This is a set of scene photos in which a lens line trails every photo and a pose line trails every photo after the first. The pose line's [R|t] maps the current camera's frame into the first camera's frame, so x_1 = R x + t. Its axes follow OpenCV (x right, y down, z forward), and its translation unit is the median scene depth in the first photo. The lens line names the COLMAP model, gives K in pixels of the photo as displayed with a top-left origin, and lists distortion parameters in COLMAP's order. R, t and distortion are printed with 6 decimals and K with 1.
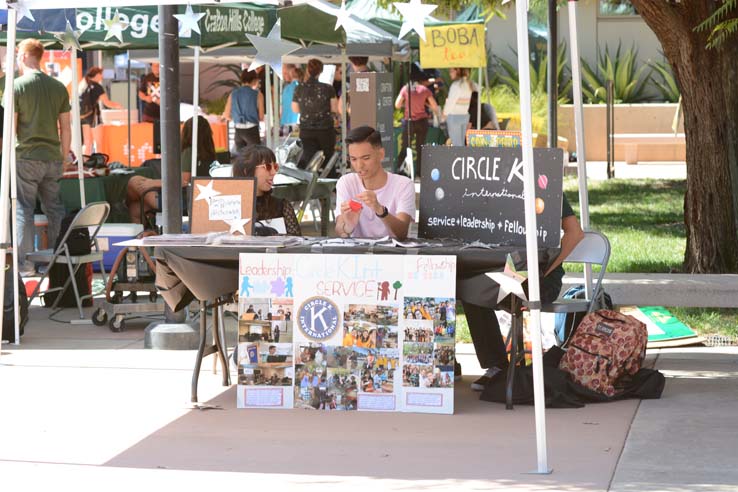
lens RADIAL K [[2259.9, 0, 369.1], [0, 2259.9, 245.2], [0, 0, 1]] dist [0.067502, 0.000000]
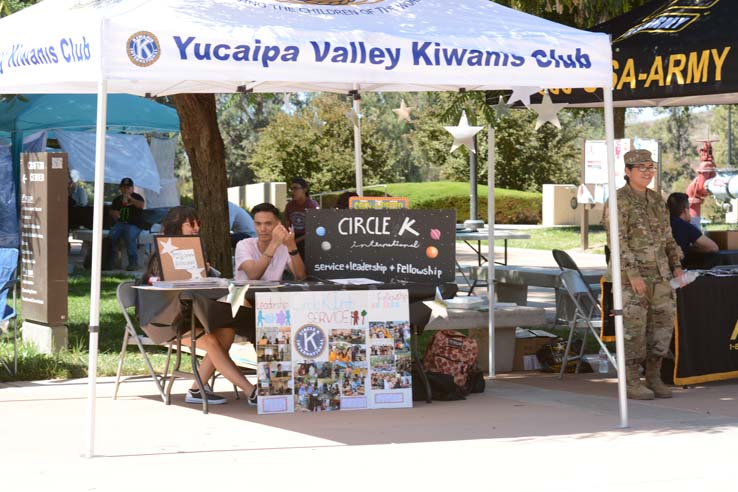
lens RADIAL K [[2259.9, 0, 368.8], [0, 2259.9, 246.2], [0, 0, 1]] dist [0.067502, 0.000000]
pose [[0.804136, -0.014083, 0.594279, -0.765647], [0.036950, 0.998970, -0.026325, 0.013340], [-0.593296, 0.043128, 0.803828, -0.065299]]
